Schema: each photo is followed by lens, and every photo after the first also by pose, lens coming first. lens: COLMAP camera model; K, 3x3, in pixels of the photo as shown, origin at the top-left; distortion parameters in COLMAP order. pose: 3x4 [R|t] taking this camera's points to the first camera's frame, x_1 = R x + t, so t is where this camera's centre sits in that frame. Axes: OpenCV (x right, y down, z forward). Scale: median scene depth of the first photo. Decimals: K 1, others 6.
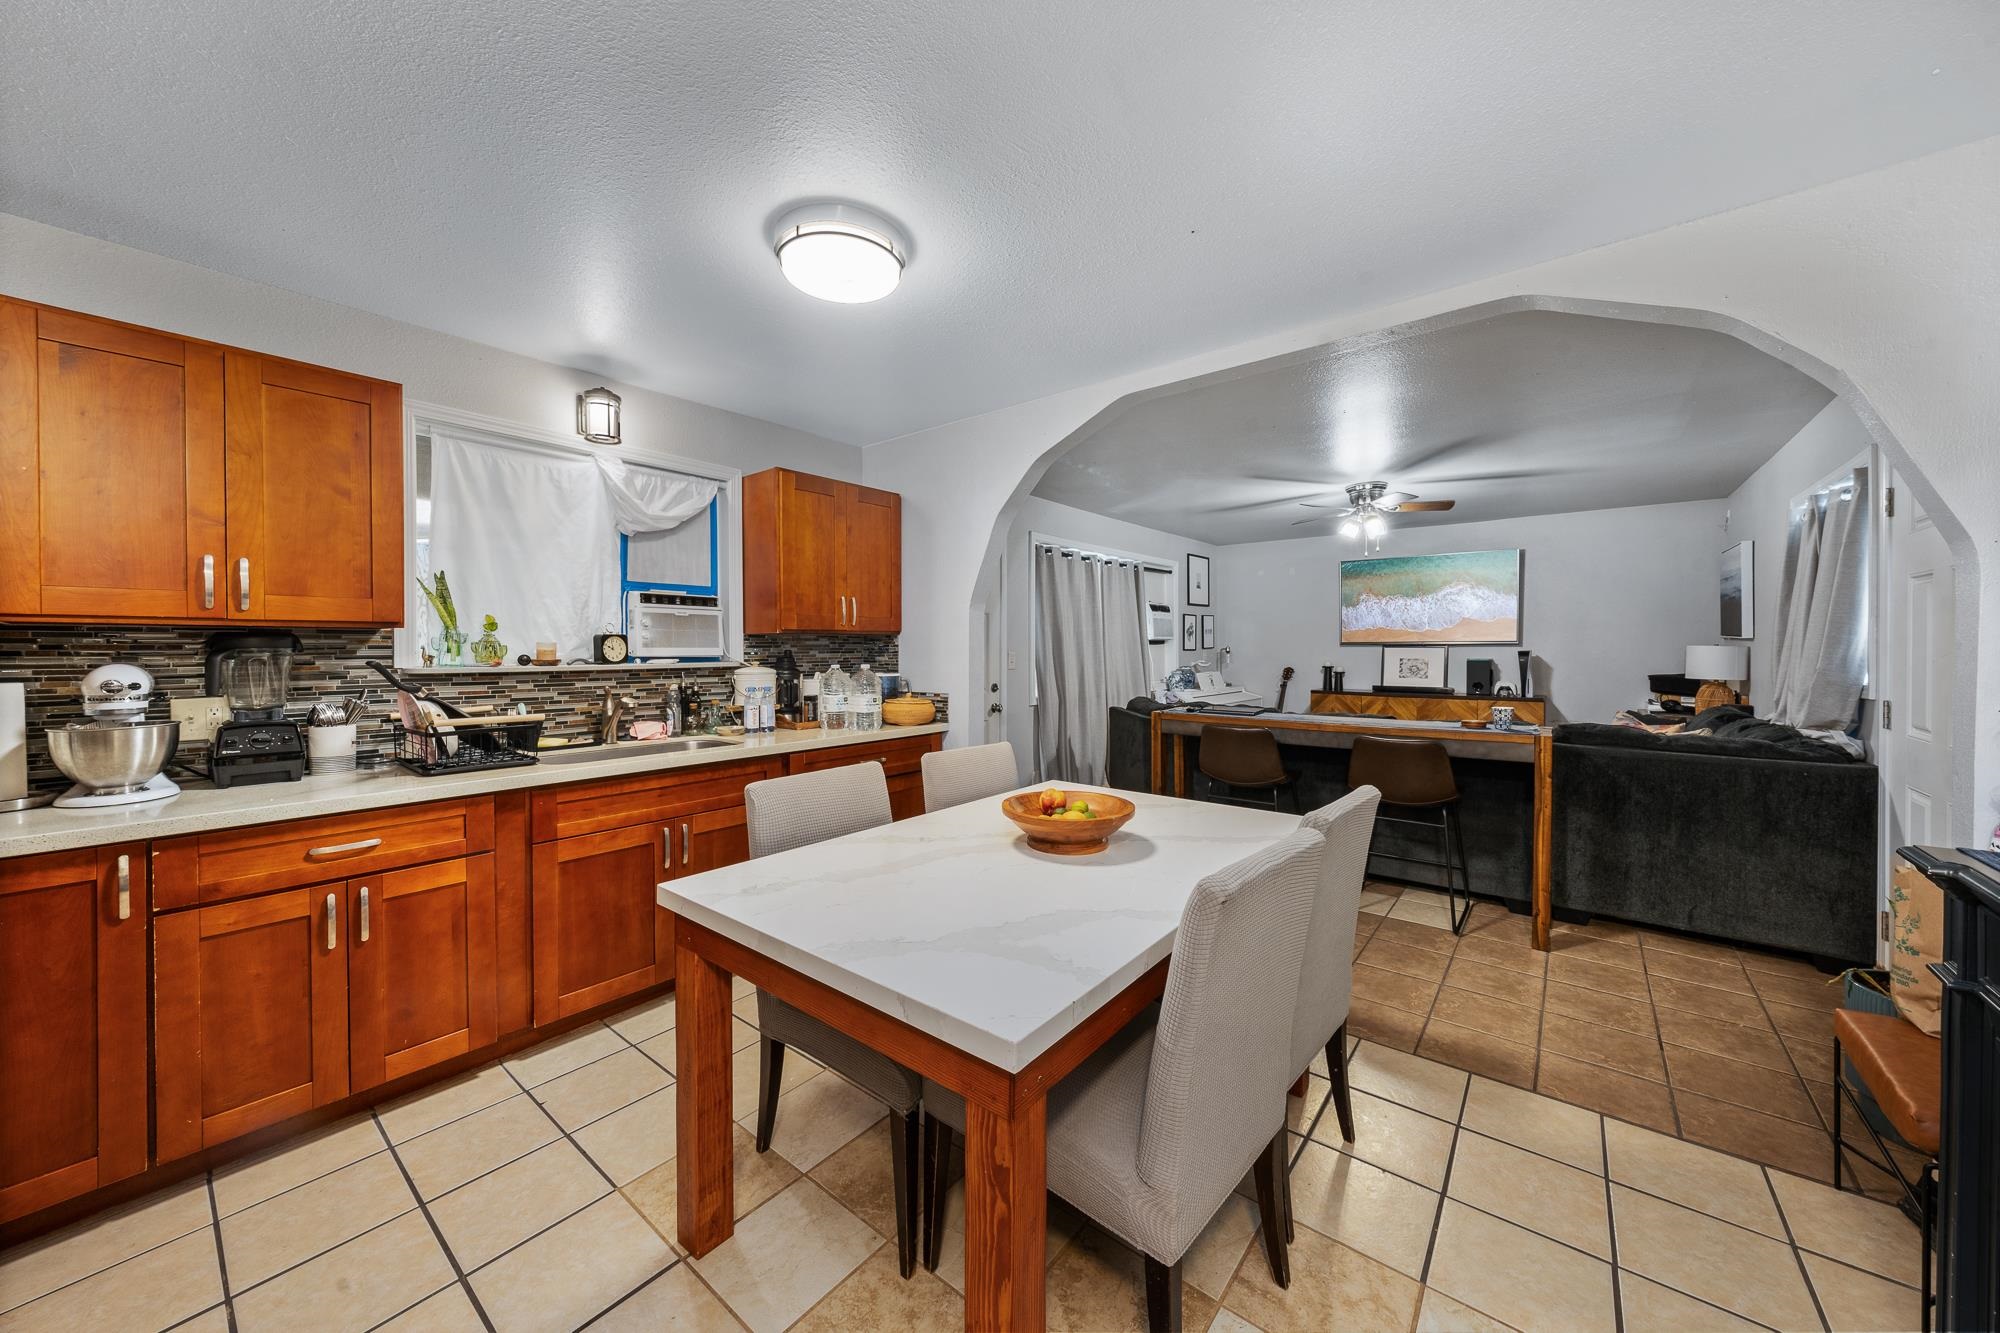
lens RADIAL K [[716.1, 0, 988.5], [0, 716.1, 645.2], [0, 0, 1]] dist [-0.000402, -0.000002]
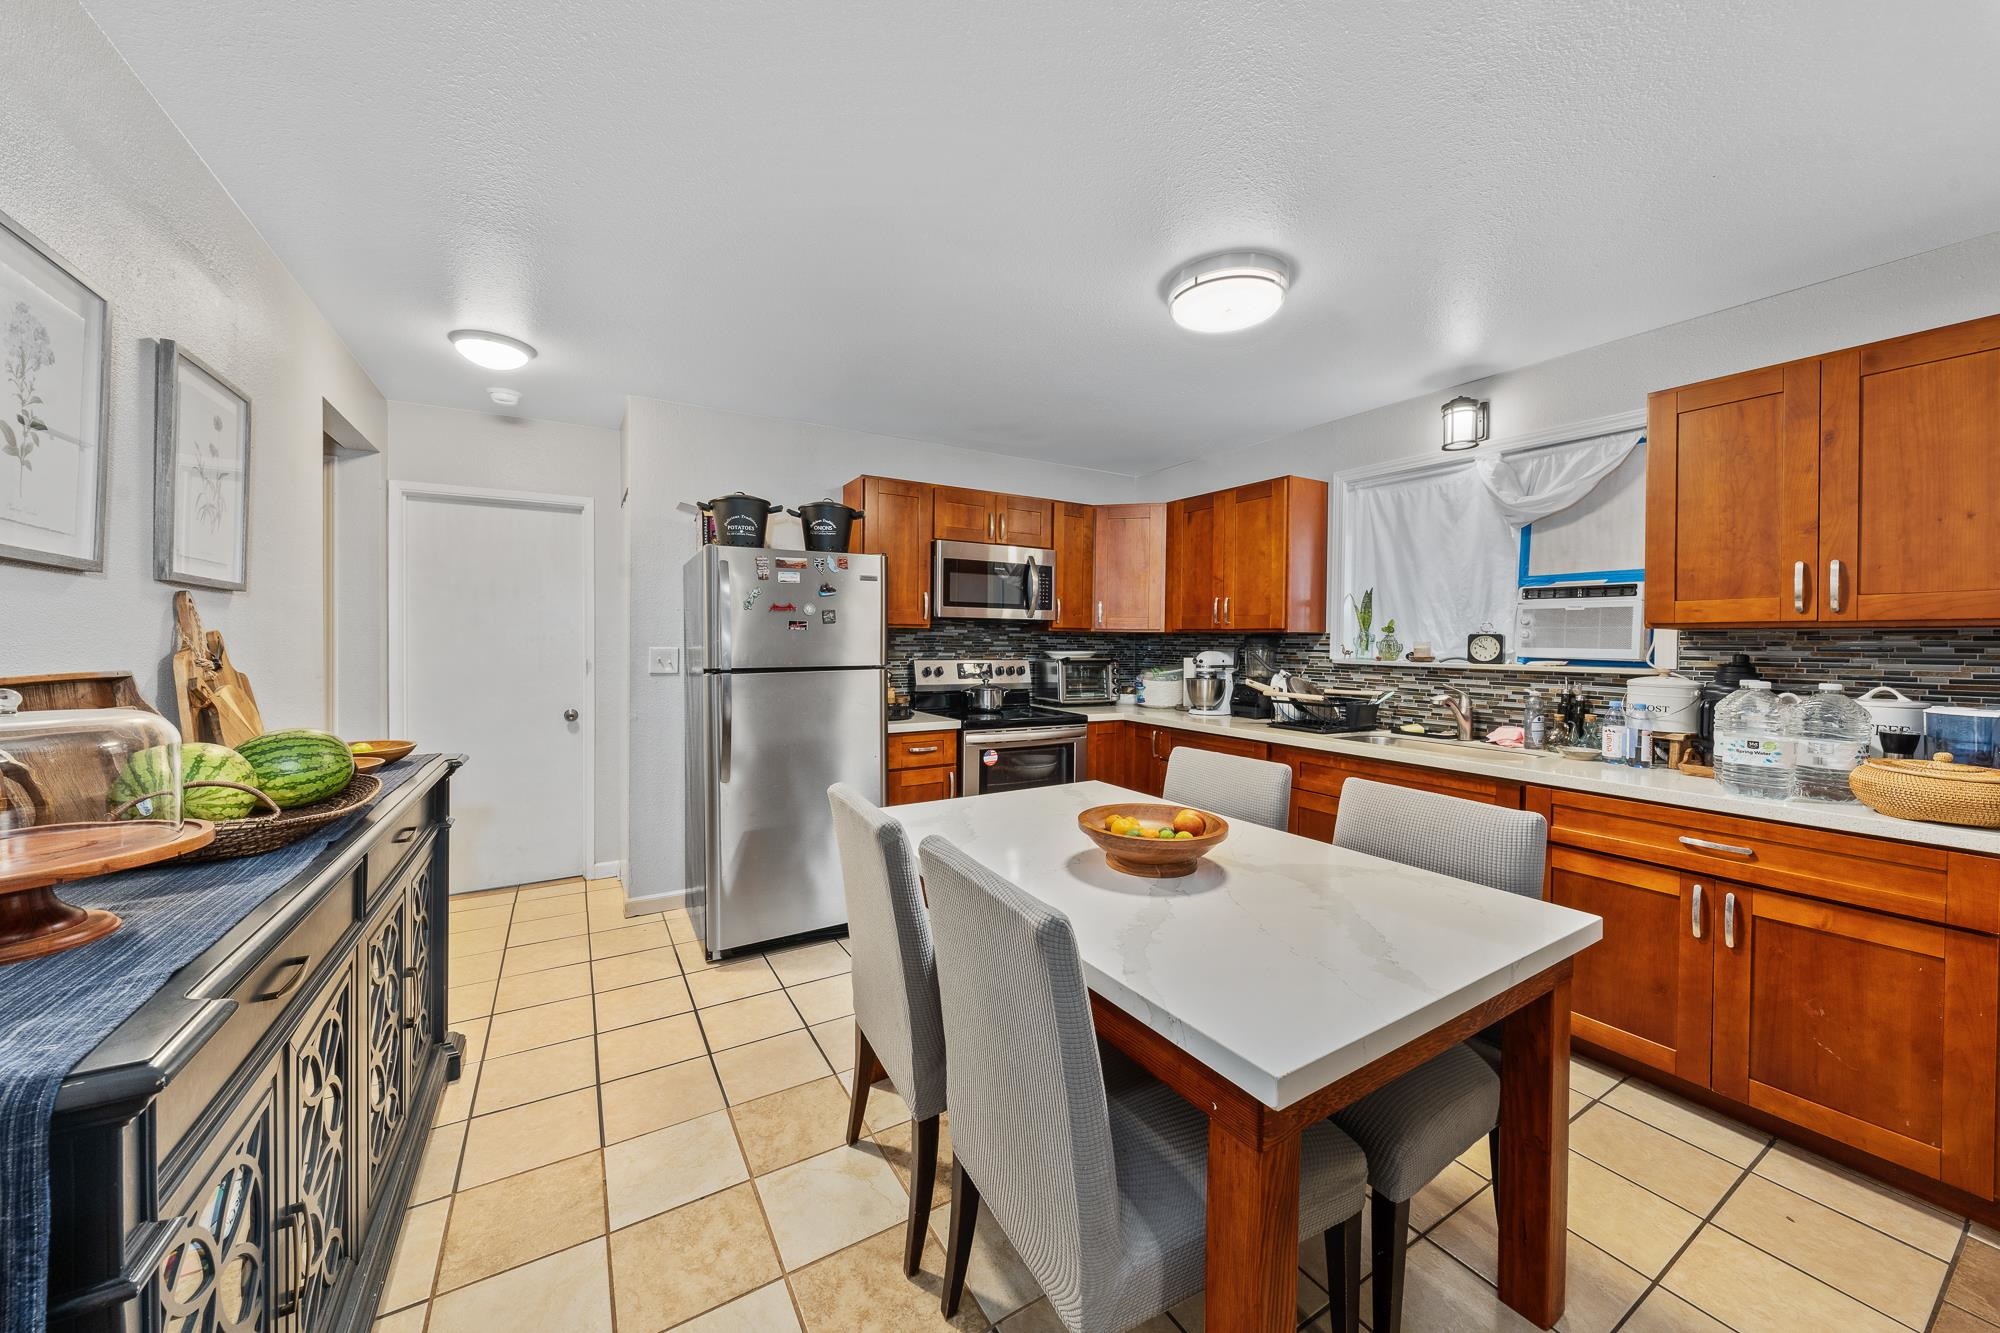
lens RADIAL K [[704.4, 0, 989.8], [0, 704.4, 658.0], [0, 0, 1]] dist [-0.000064, -0.000031]
pose [[-0.341538, 0.025538, -0.939521, 0.625795], [-0.003173, 0.999594, 0.028325, -0.006966], [0.939863, 0.012655, -0.341318, 0.678143]]
